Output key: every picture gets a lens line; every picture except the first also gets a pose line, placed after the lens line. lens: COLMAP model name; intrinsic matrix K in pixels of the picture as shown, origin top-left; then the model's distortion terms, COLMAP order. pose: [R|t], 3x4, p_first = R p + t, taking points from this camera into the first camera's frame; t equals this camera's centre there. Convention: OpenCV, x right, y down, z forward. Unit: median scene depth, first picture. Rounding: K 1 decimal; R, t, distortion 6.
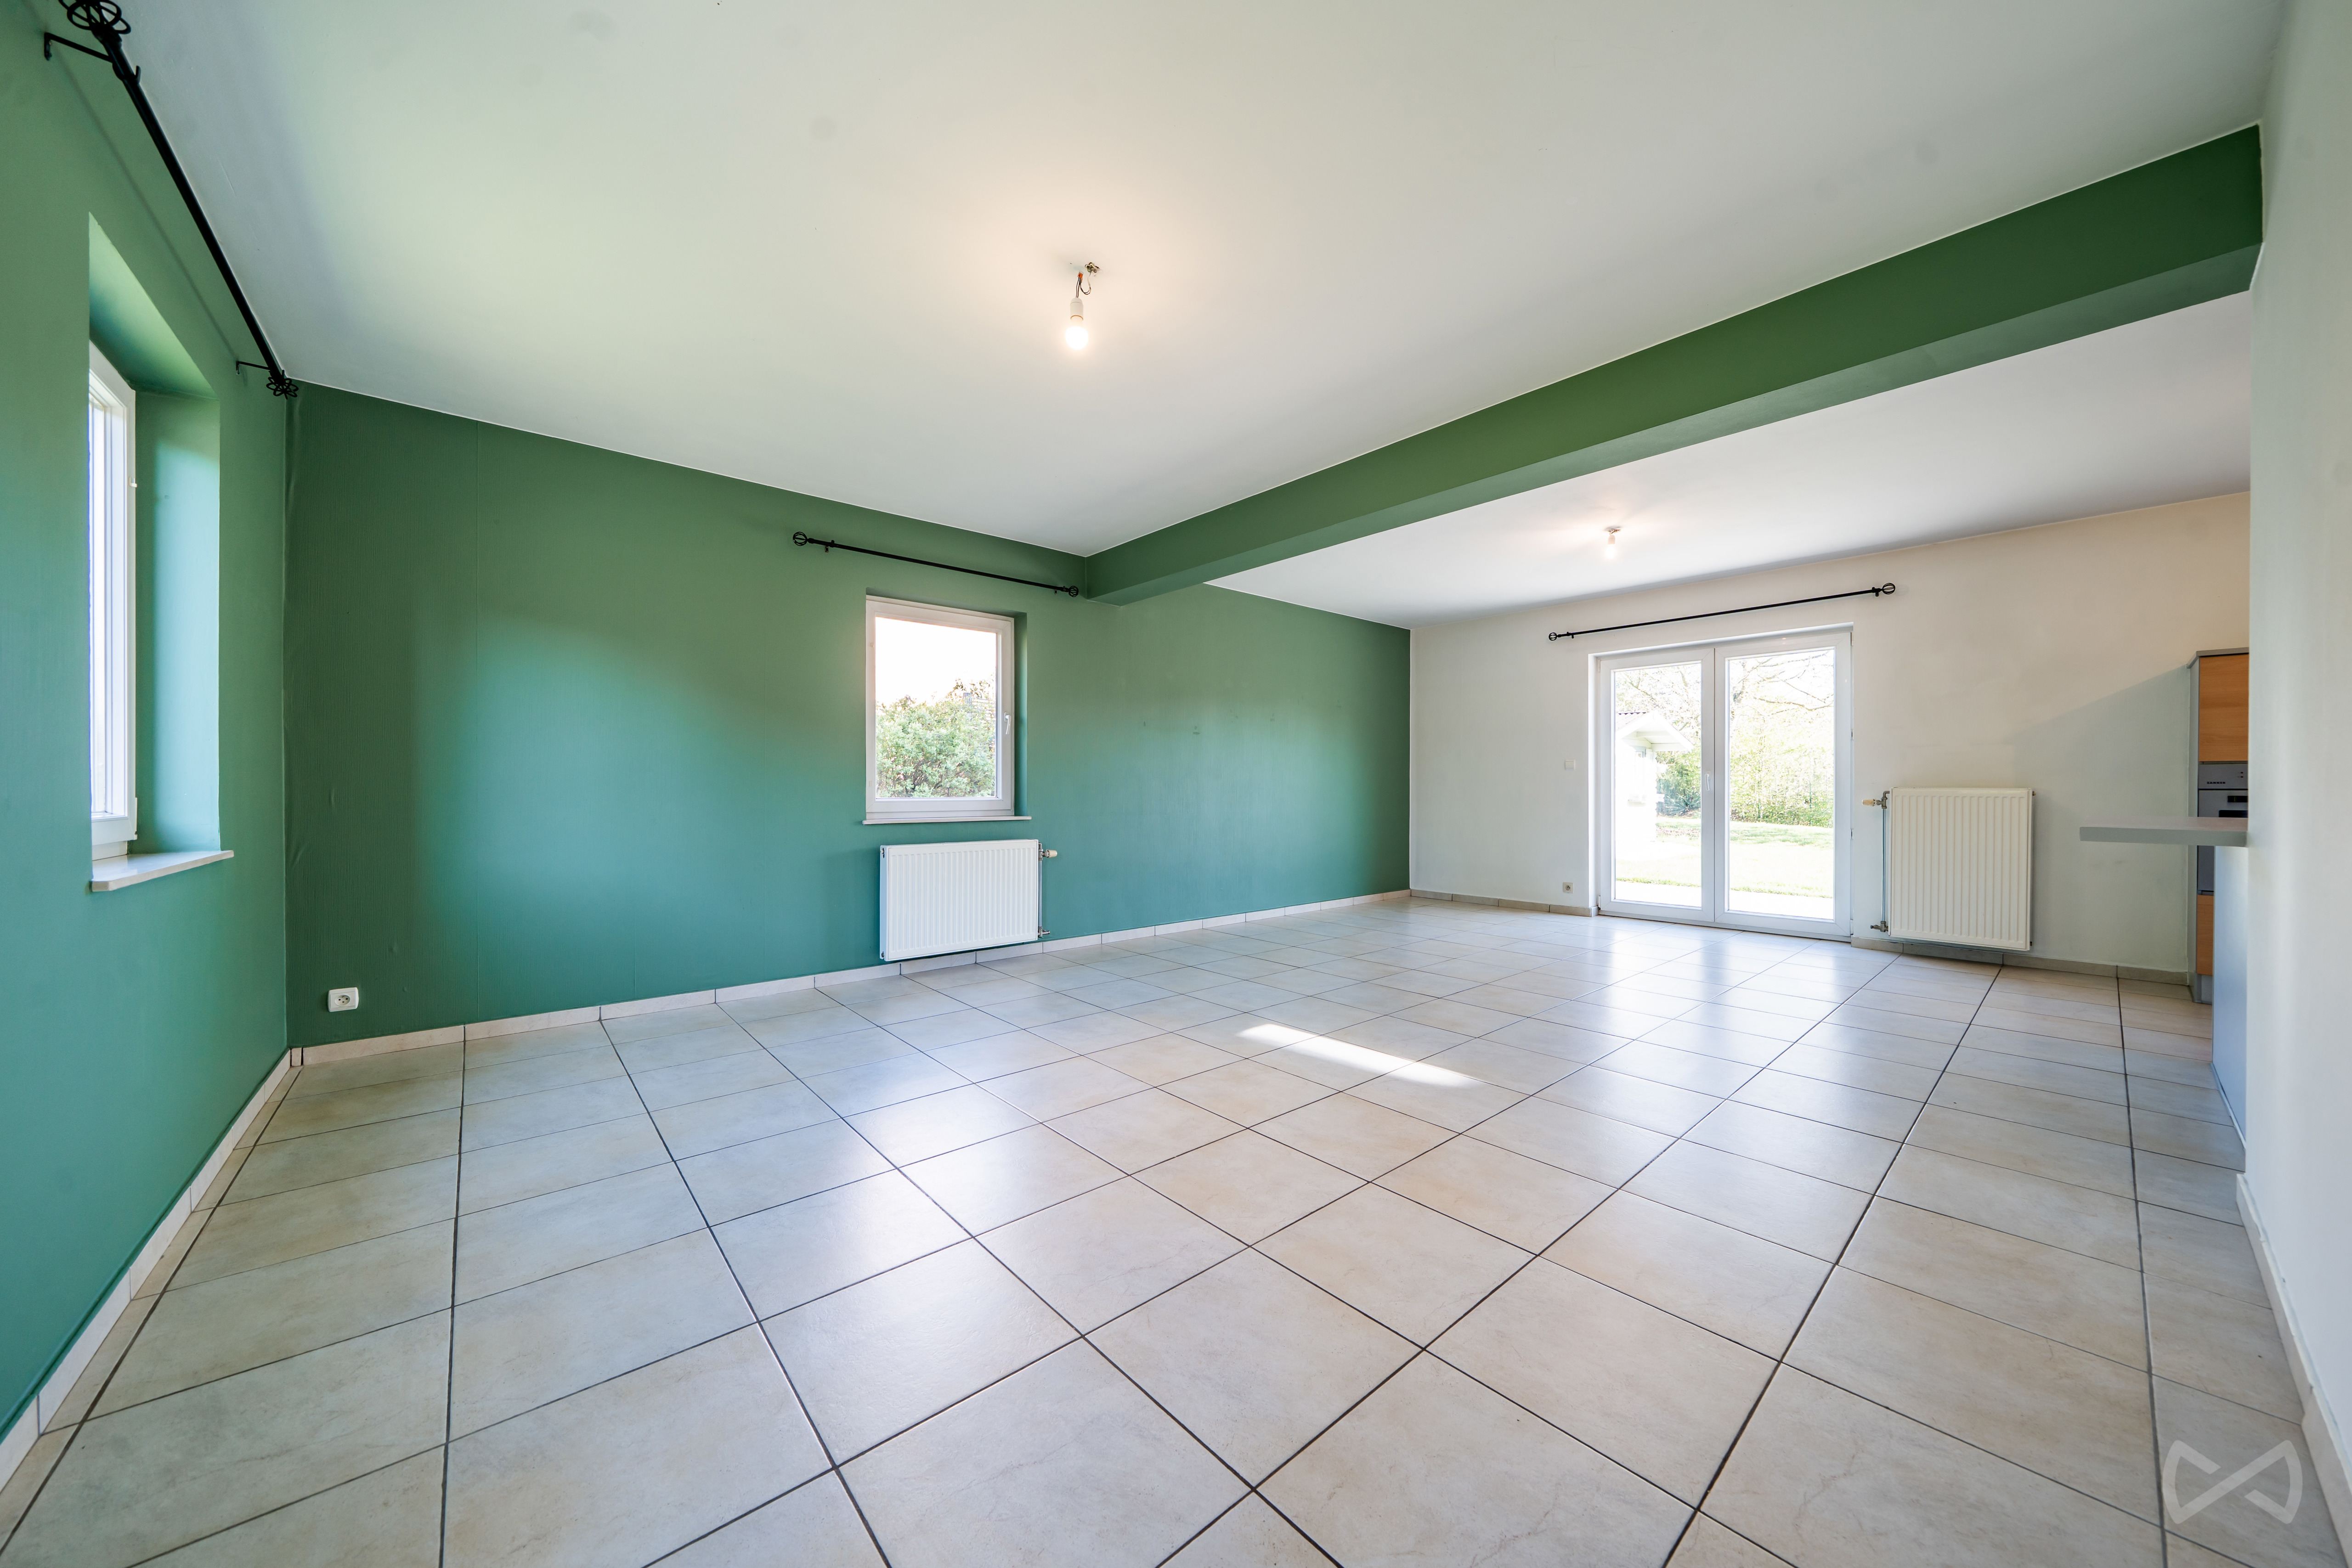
lens RADIAL K [[809.2, 0, 1166.4], [0, 809.2, 789.8], [0, 0, 1]] dist [-0.009001, 0.000704]
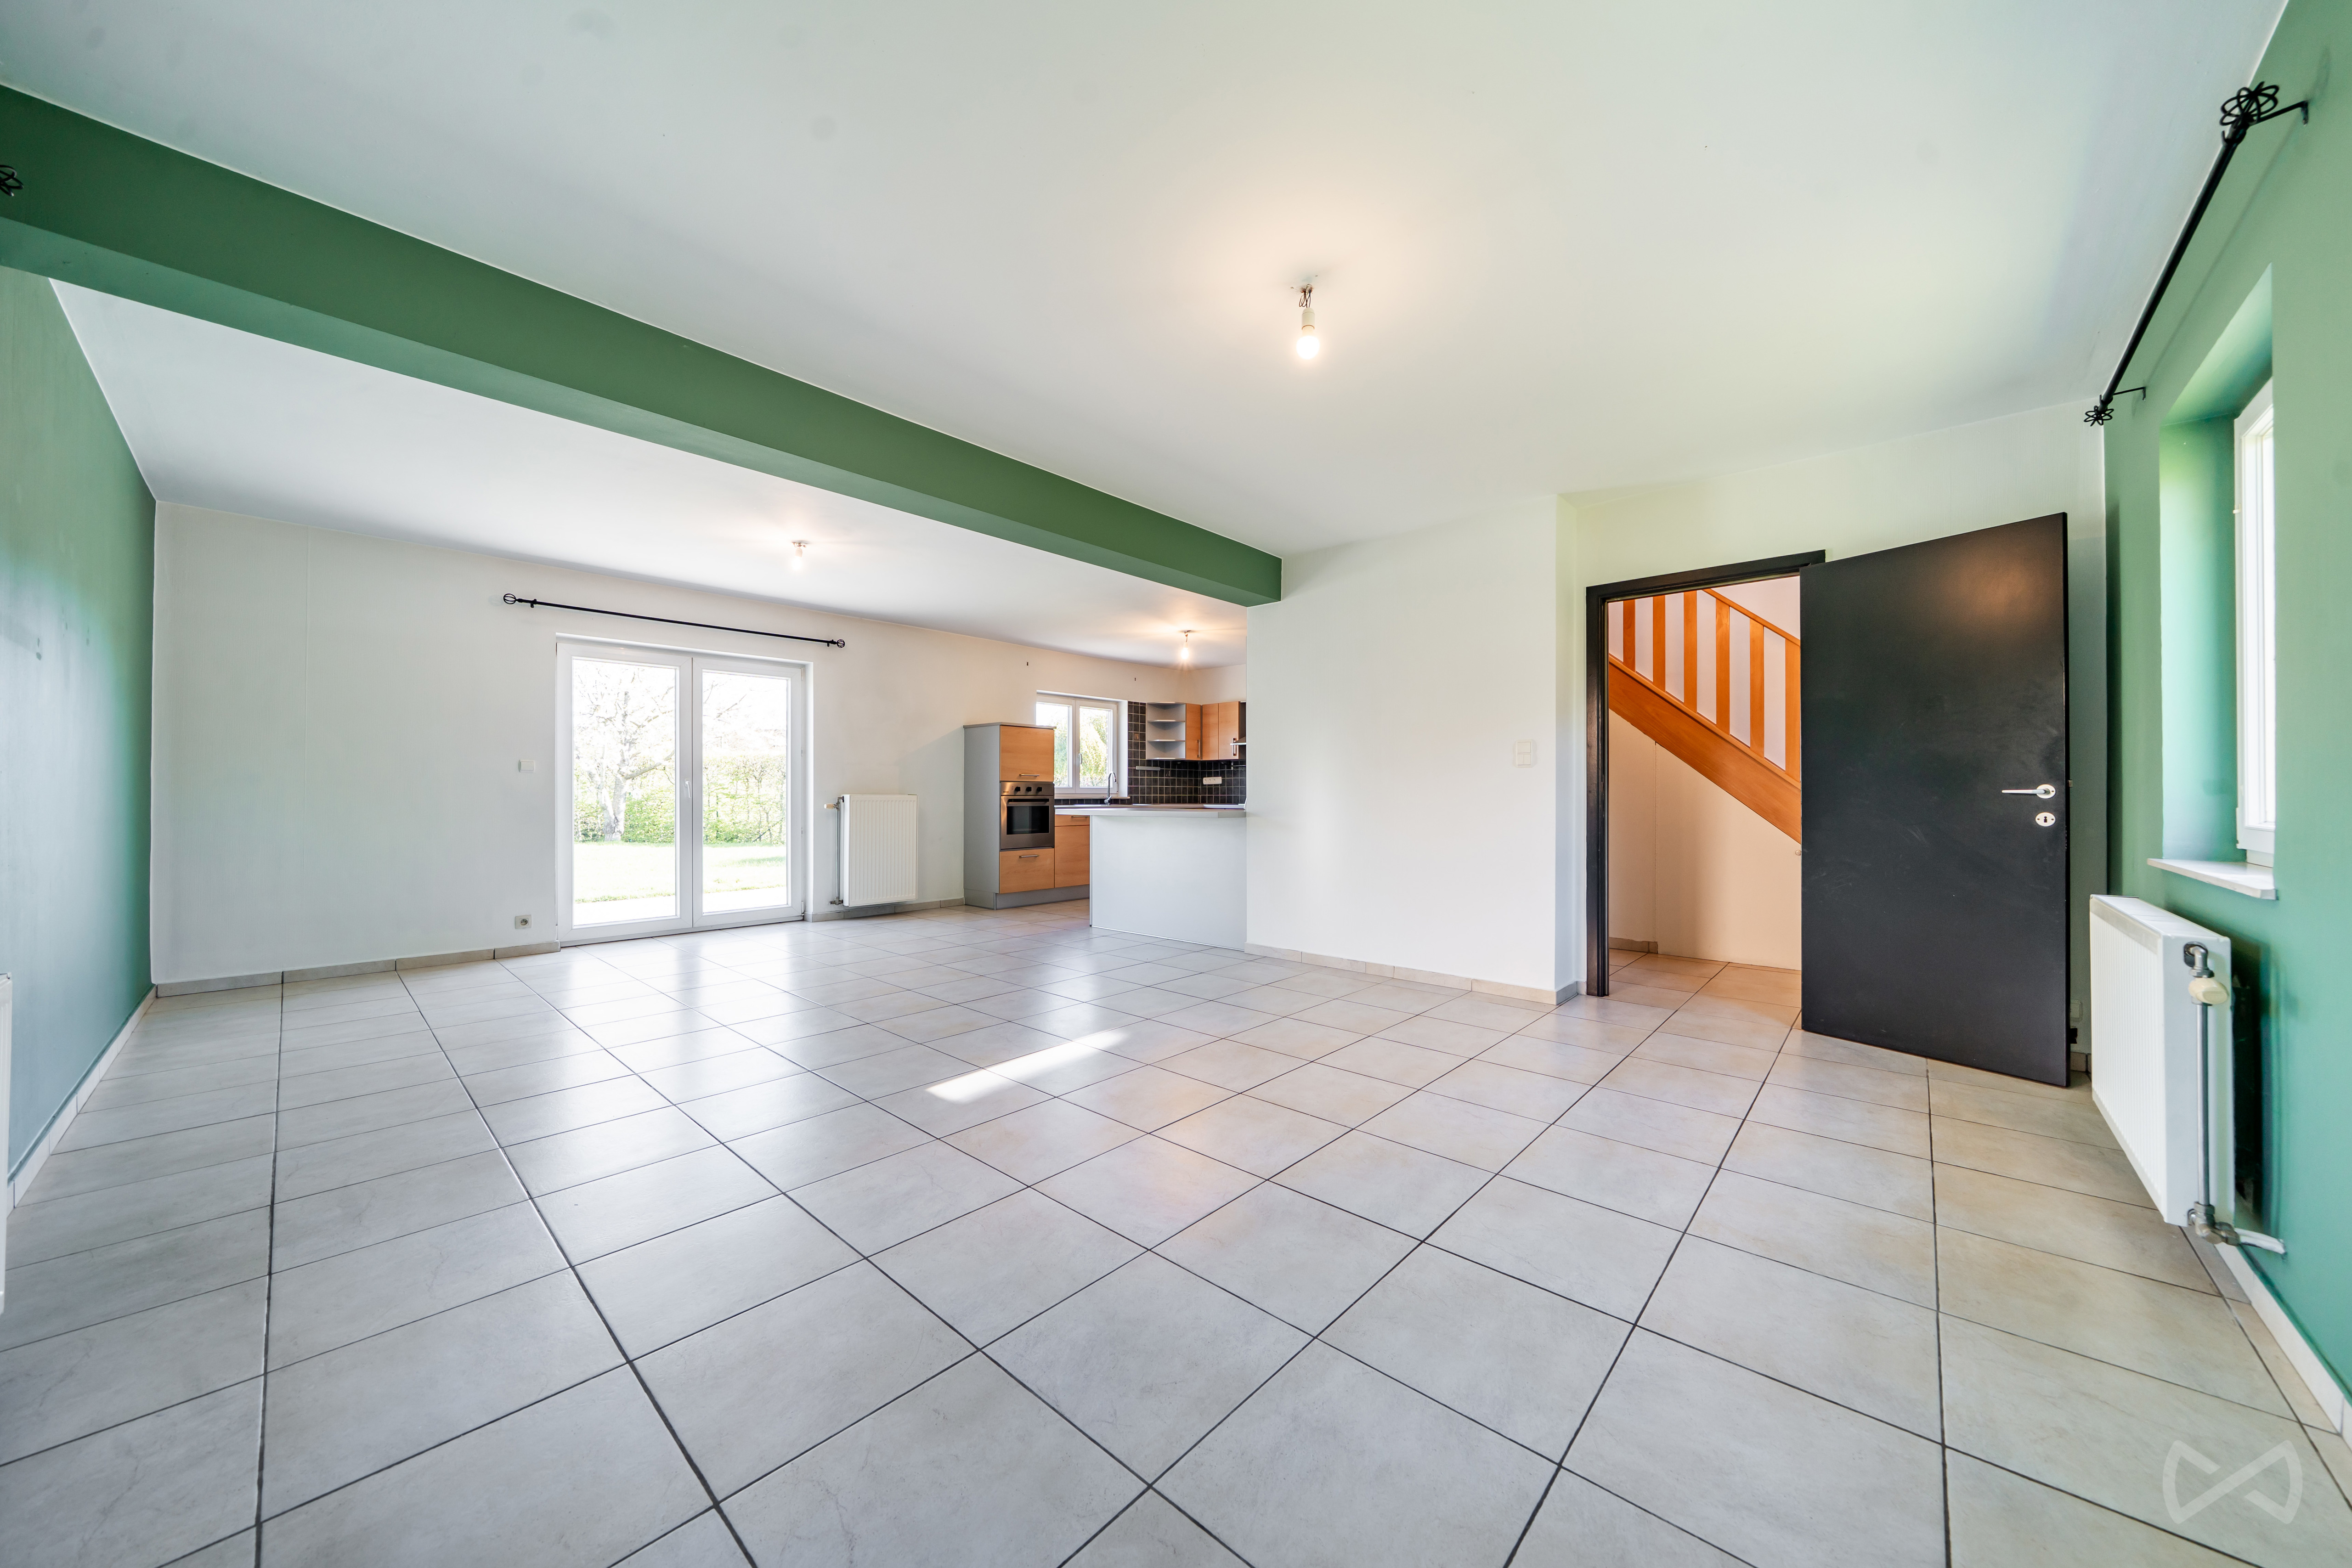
lens RADIAL K [[809.2, 0, 1221.7], [0, 809.2, 783.5], [0, 0, 1]] dist [-0.009001, 0.000704]
pose [[-0.145928, 0.012395, 0.989218, -0.430726], [0.002811, 0.999923, -0.012115, -0.002611], [-0.989291, 0.001013, -0.145951, 0.497186]]
